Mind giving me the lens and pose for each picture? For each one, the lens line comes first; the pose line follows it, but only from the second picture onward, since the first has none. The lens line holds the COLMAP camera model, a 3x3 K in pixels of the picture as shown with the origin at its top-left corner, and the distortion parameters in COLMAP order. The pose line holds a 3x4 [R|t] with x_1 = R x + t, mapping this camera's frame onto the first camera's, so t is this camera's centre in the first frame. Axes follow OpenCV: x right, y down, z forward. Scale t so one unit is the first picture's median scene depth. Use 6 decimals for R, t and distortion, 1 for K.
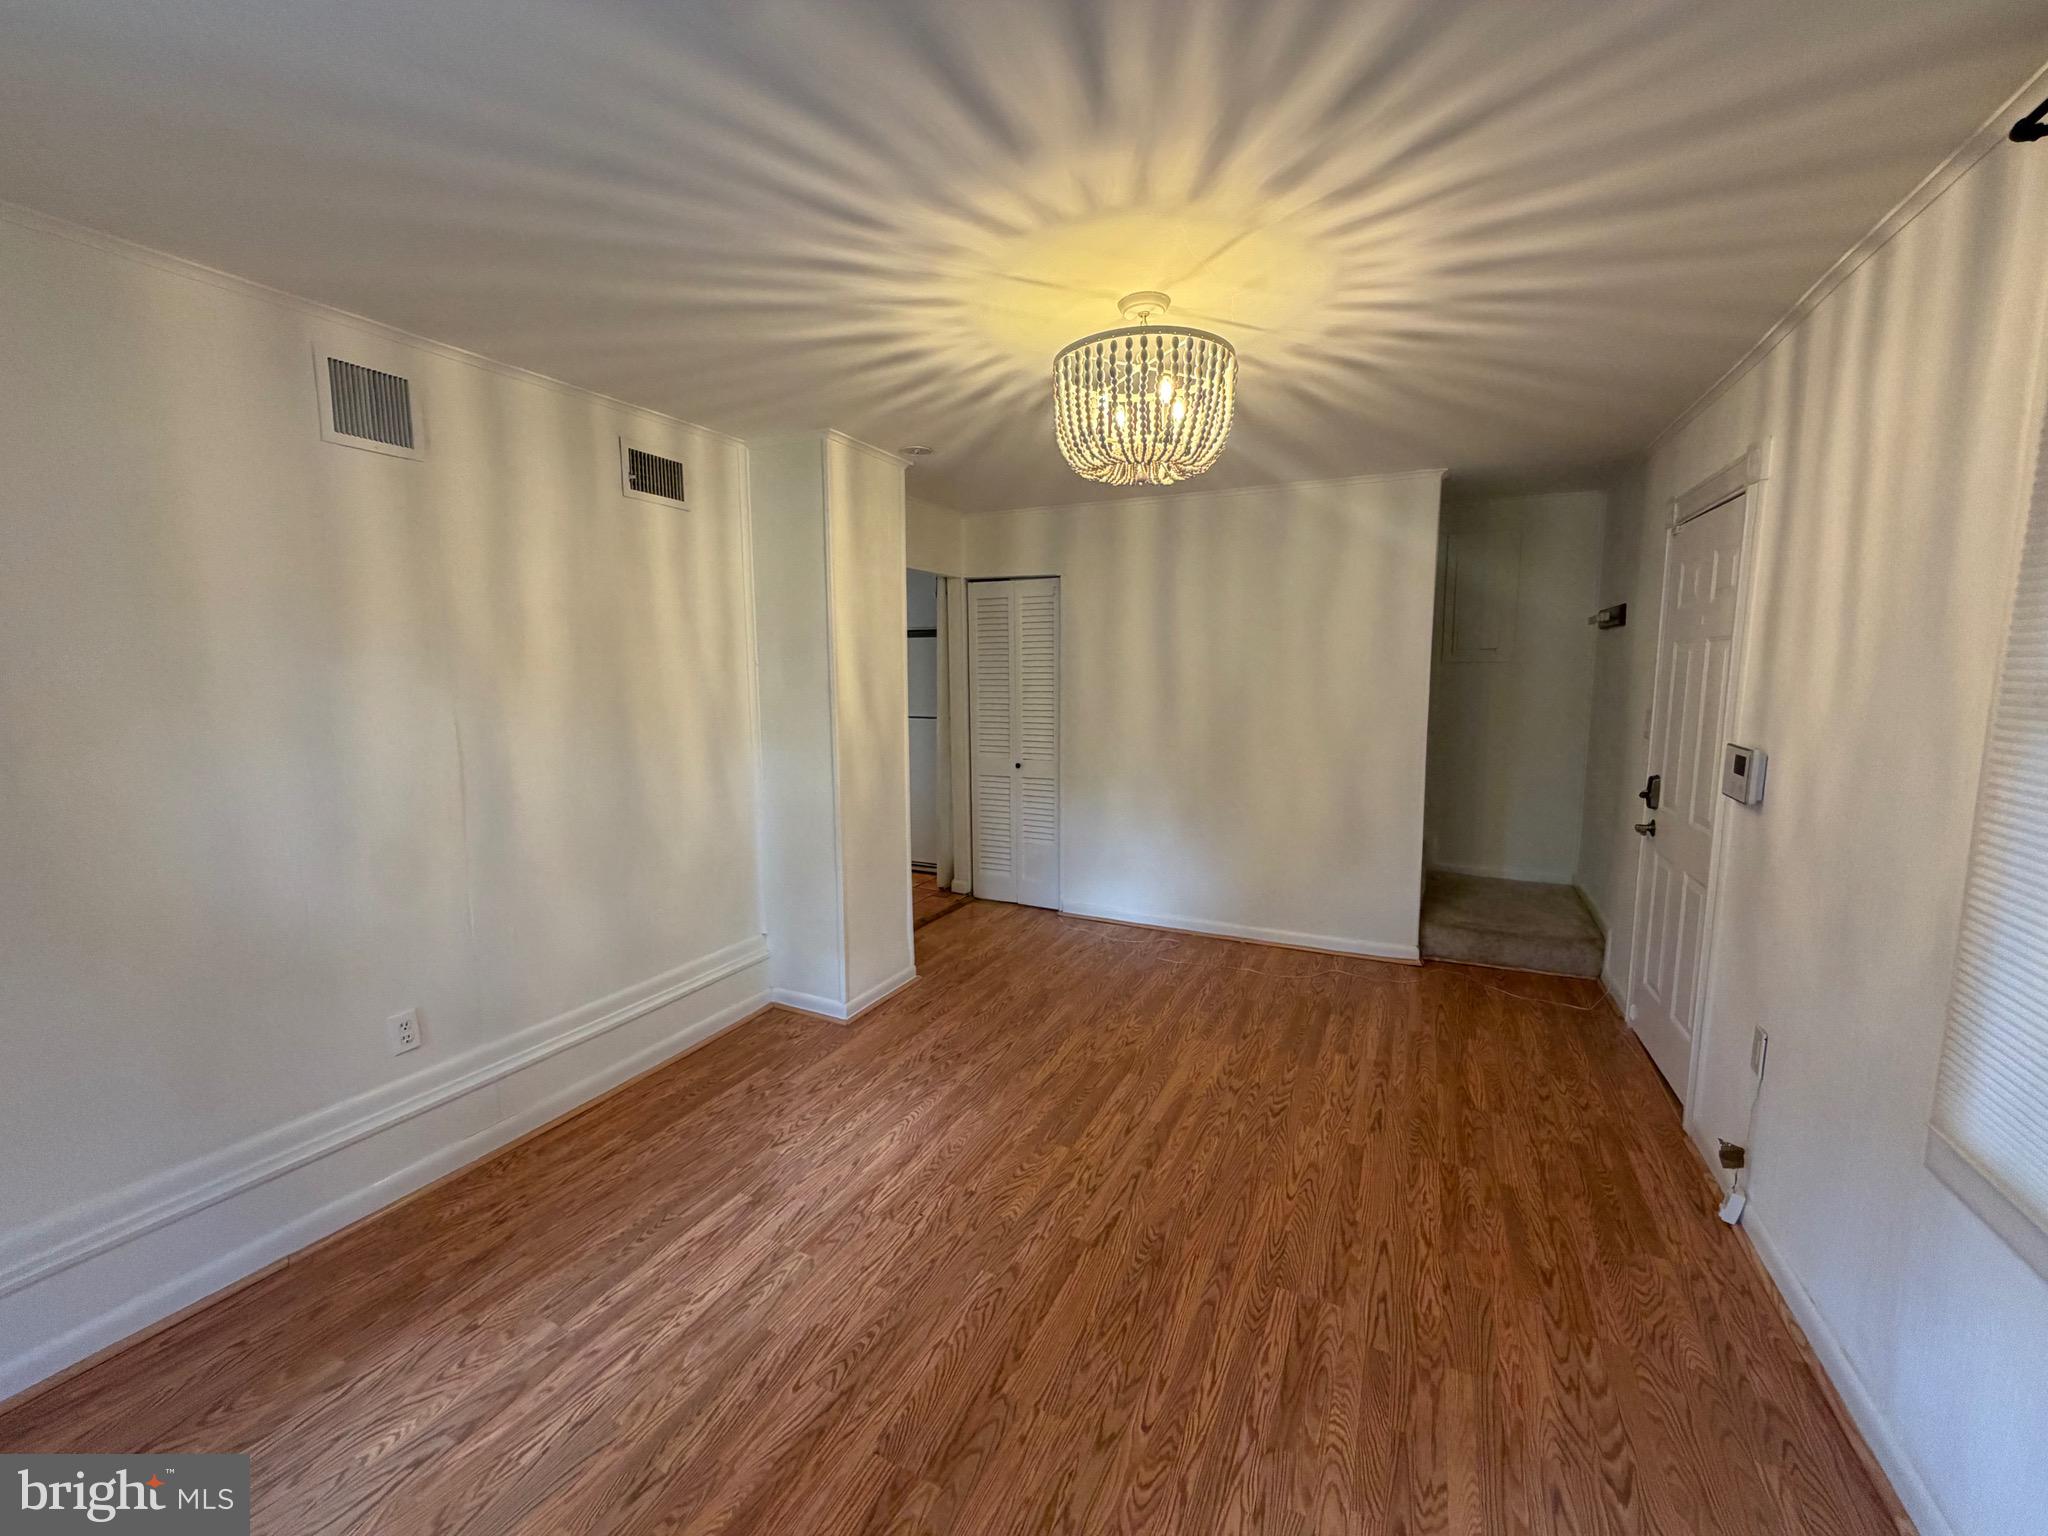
lens RADIAL K [[815.4, 0, 1014.8], [0, 815.4, 770.5], [0, 0, 1]] dist [0.000943, 0.000130]
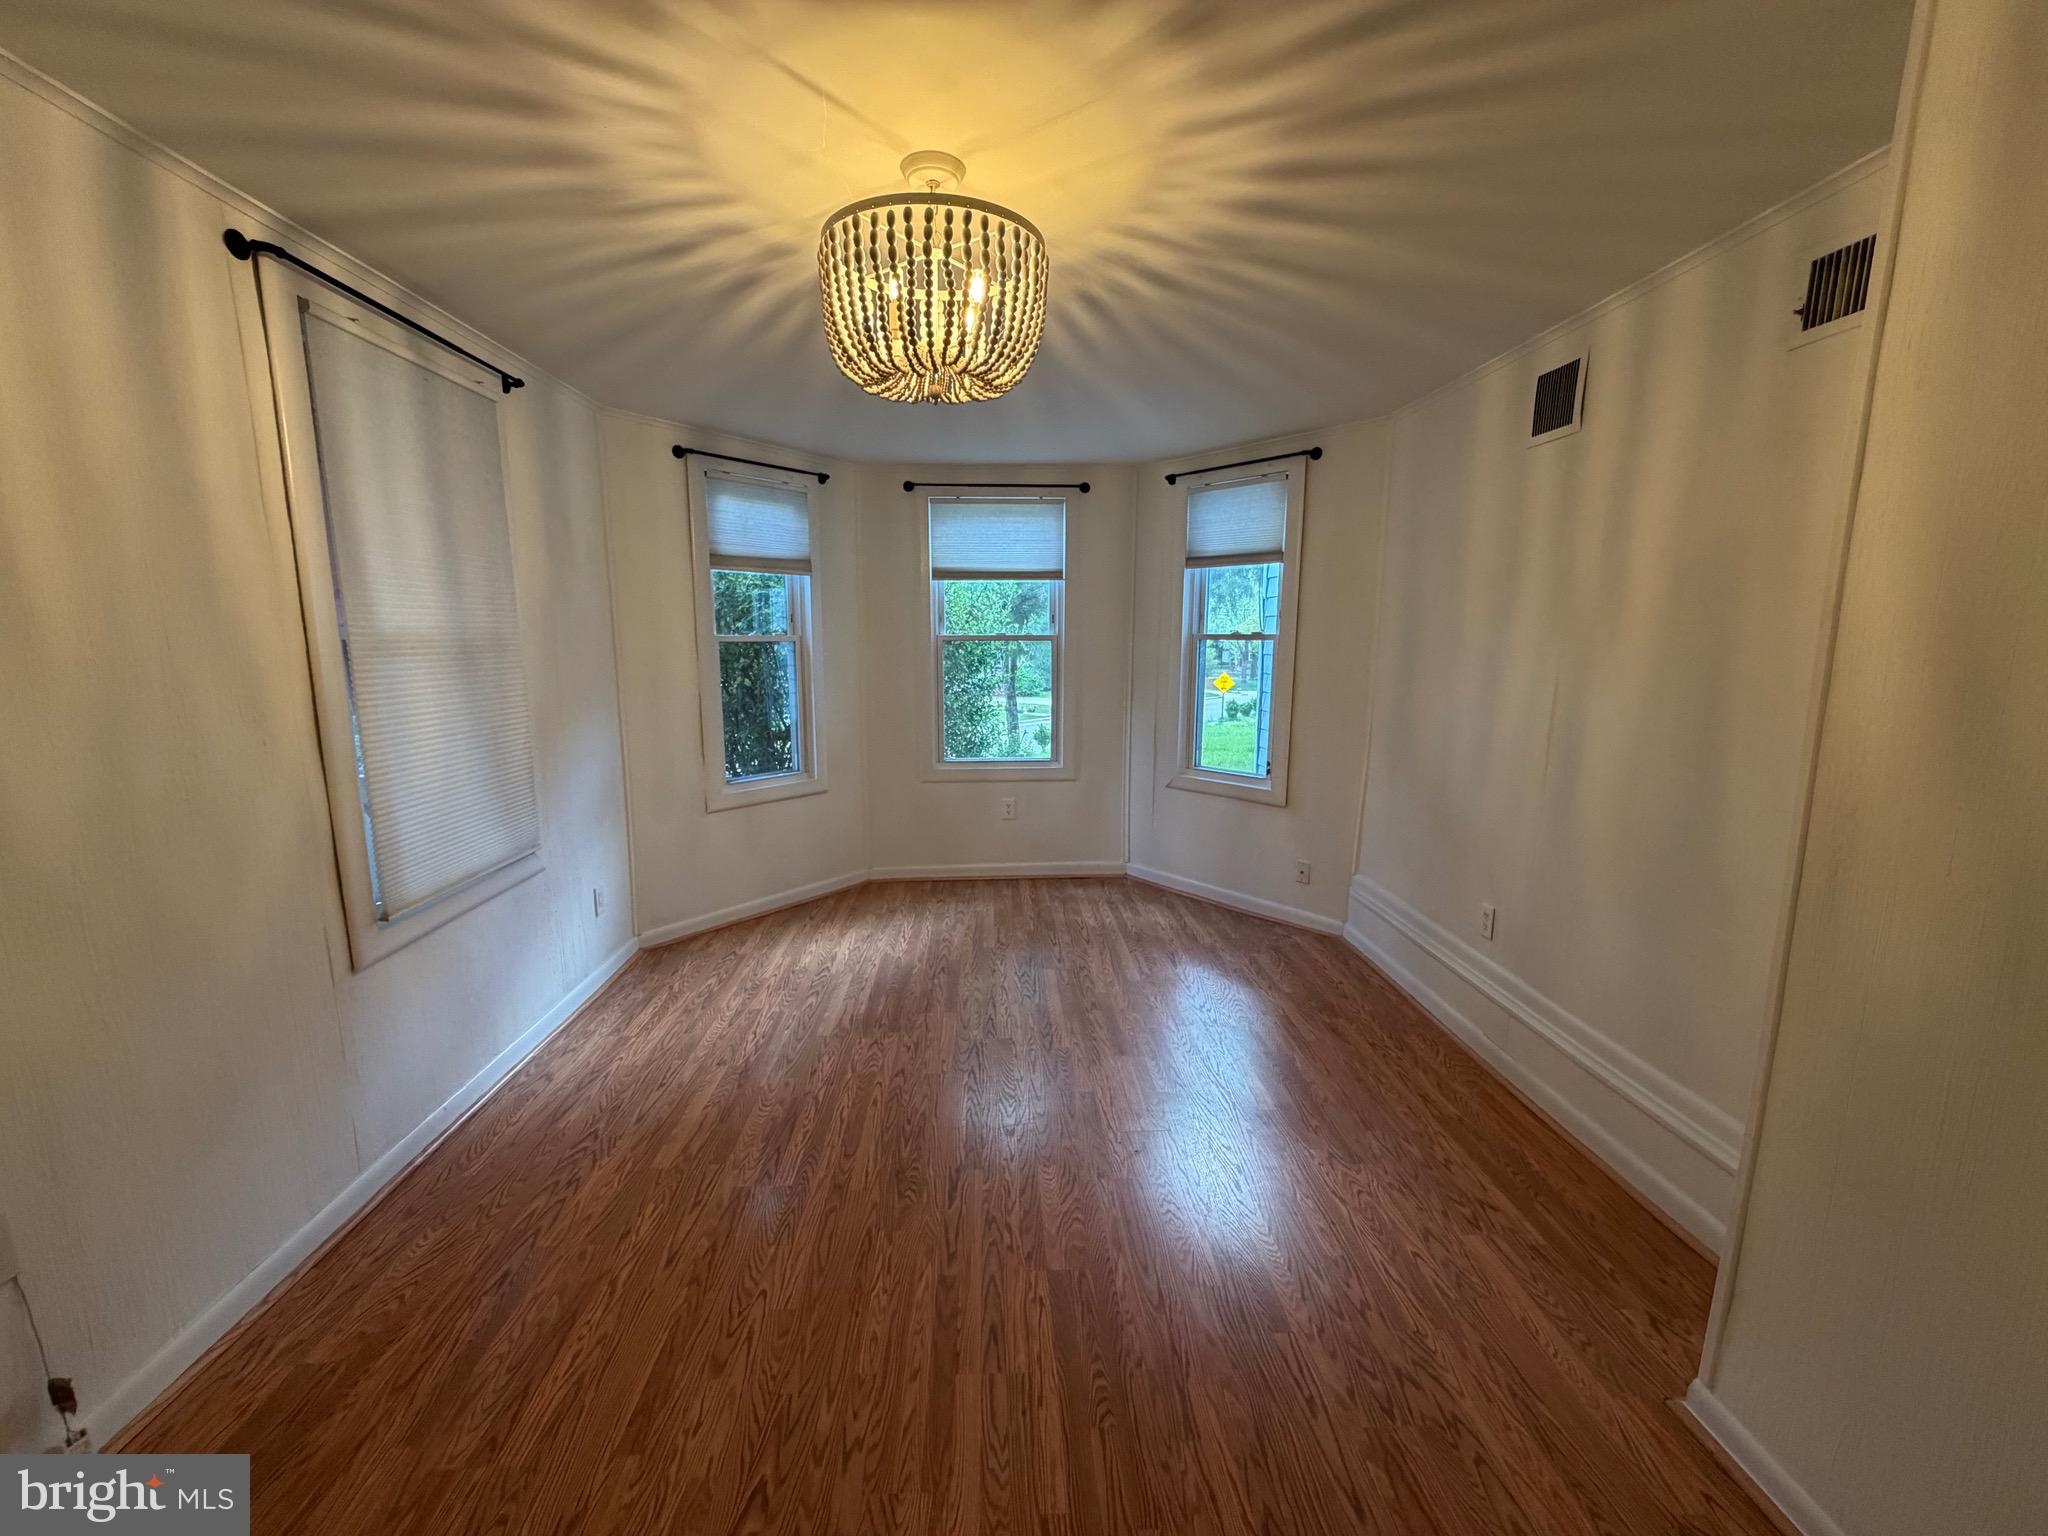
lens RADIAL K [[815.4, 0, 1021.1], [0, 815.4, 769.4], [0, 0, 1]] dist [0.000943, 0.000130]
pose [[-0.874189, 0.084235, -0.478224, 0.442295], [-0.058932, 0.959155, 0.276674, -0.200311], [0.481997, 0.270048, -0.833519, 1.601191]]
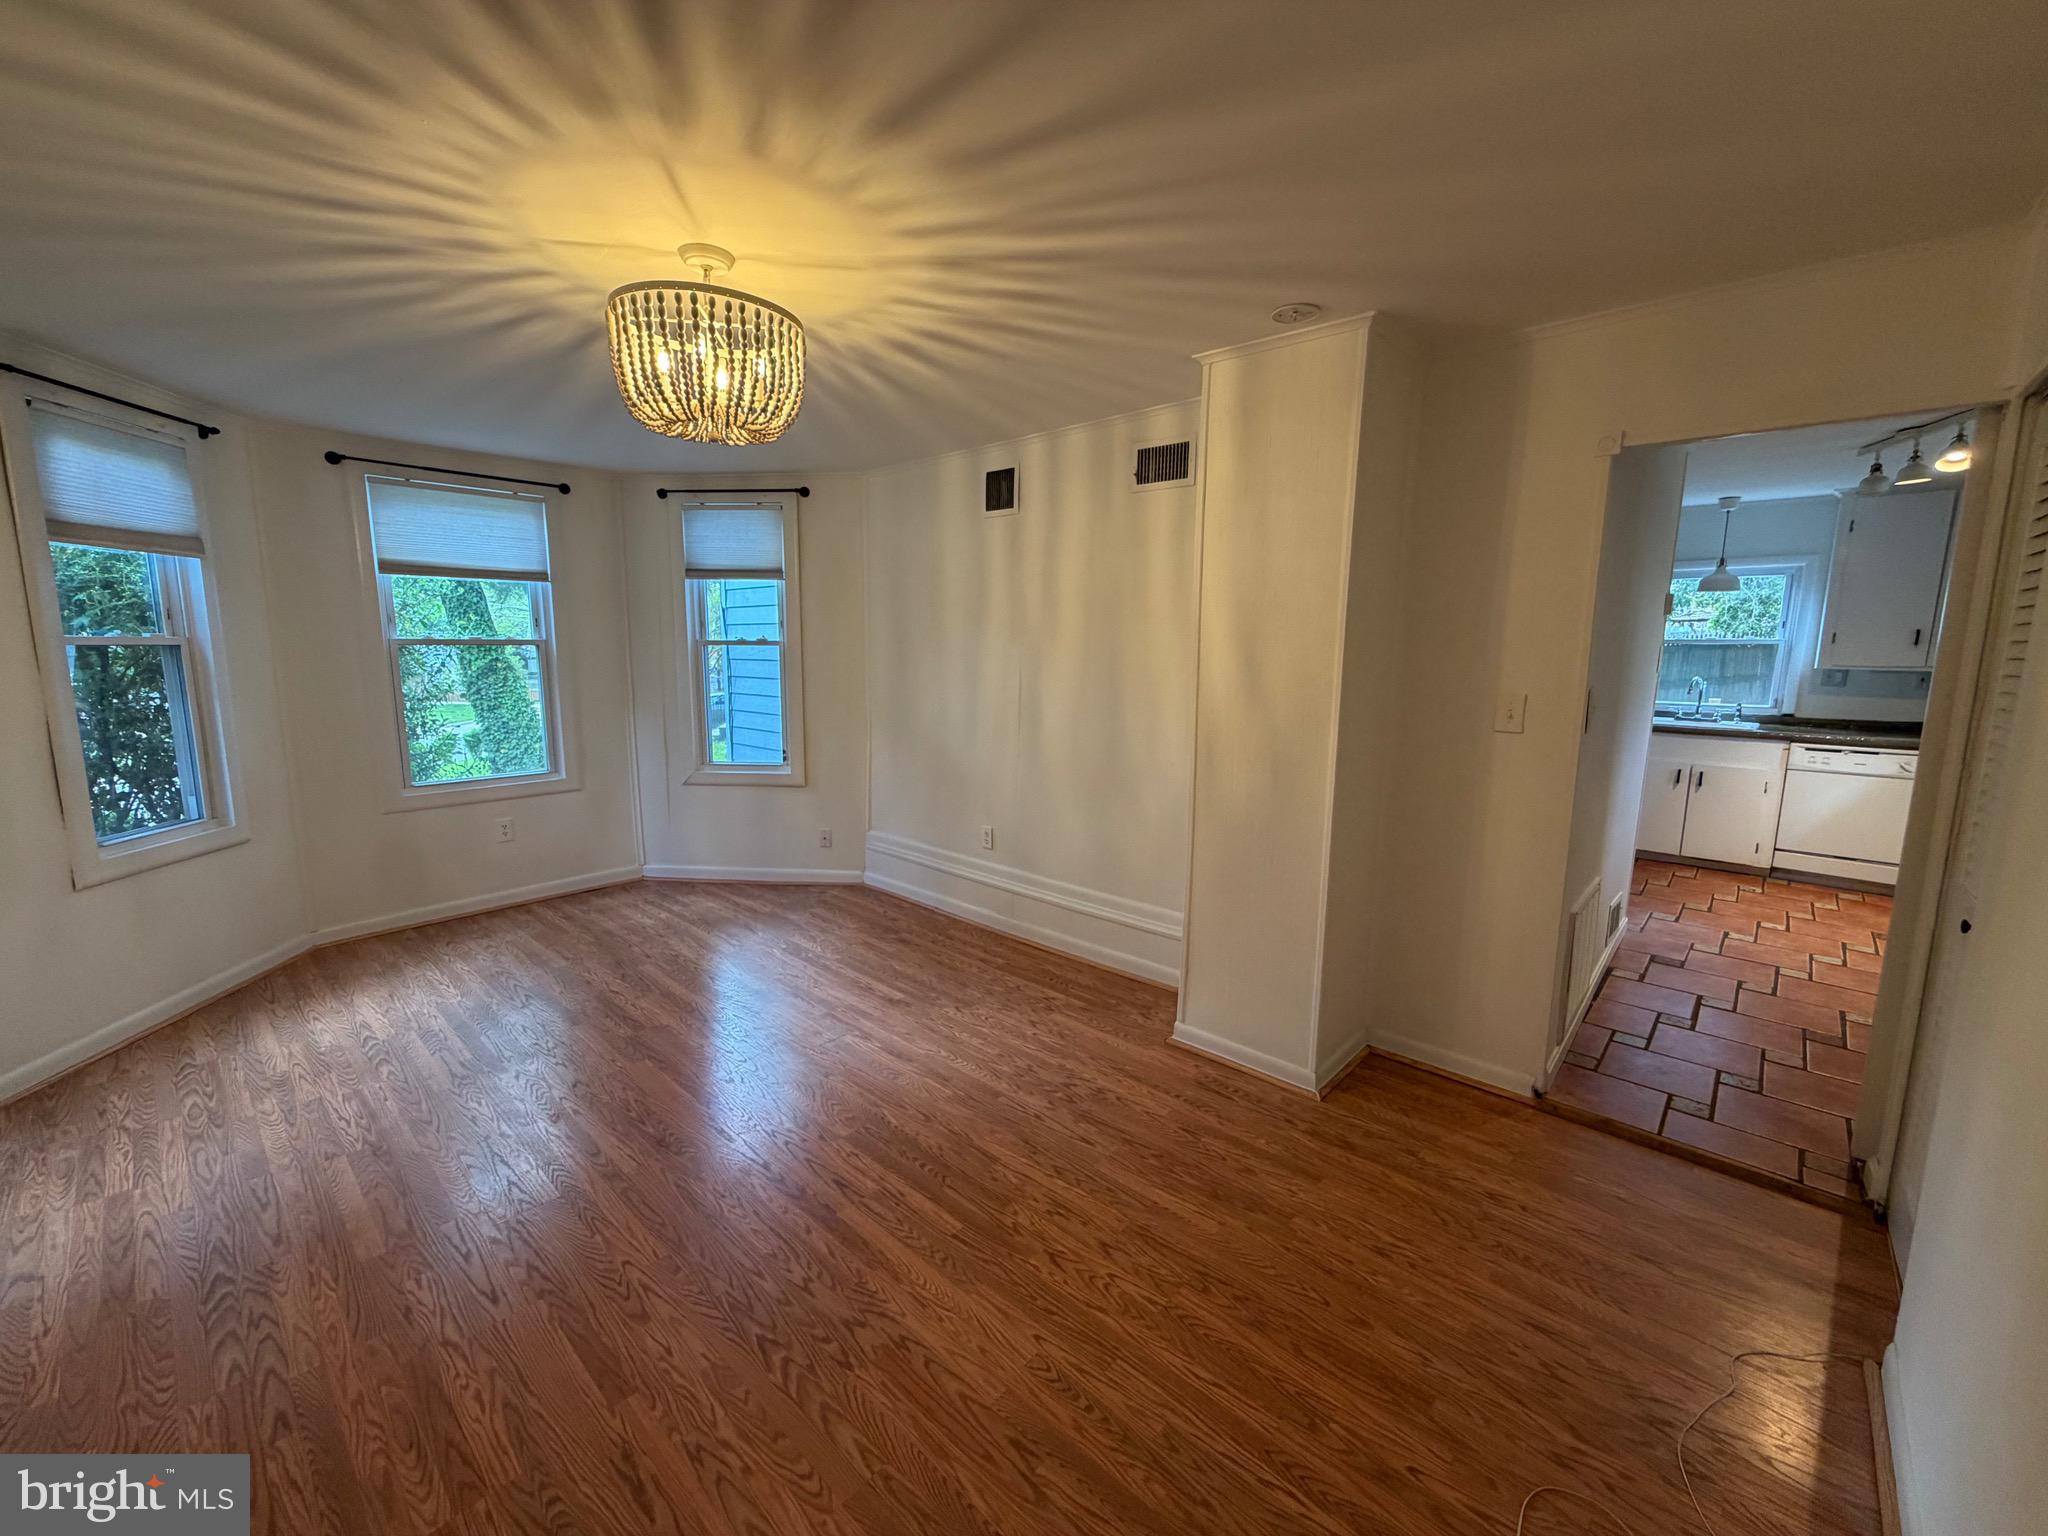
lens RADIAL K [[815.4, 0, 1015.7], [0, 815.4, 768.5], [0, 0, 1]] dist [0.000943, 0.000130]
pose [[-0.276615, 0.148425, -0.949450, 0.921077], [-0.129677, 0.973198, 0.189918, -0.179096], [0.952191, 0.175656, -0.249954, 1.458701]]
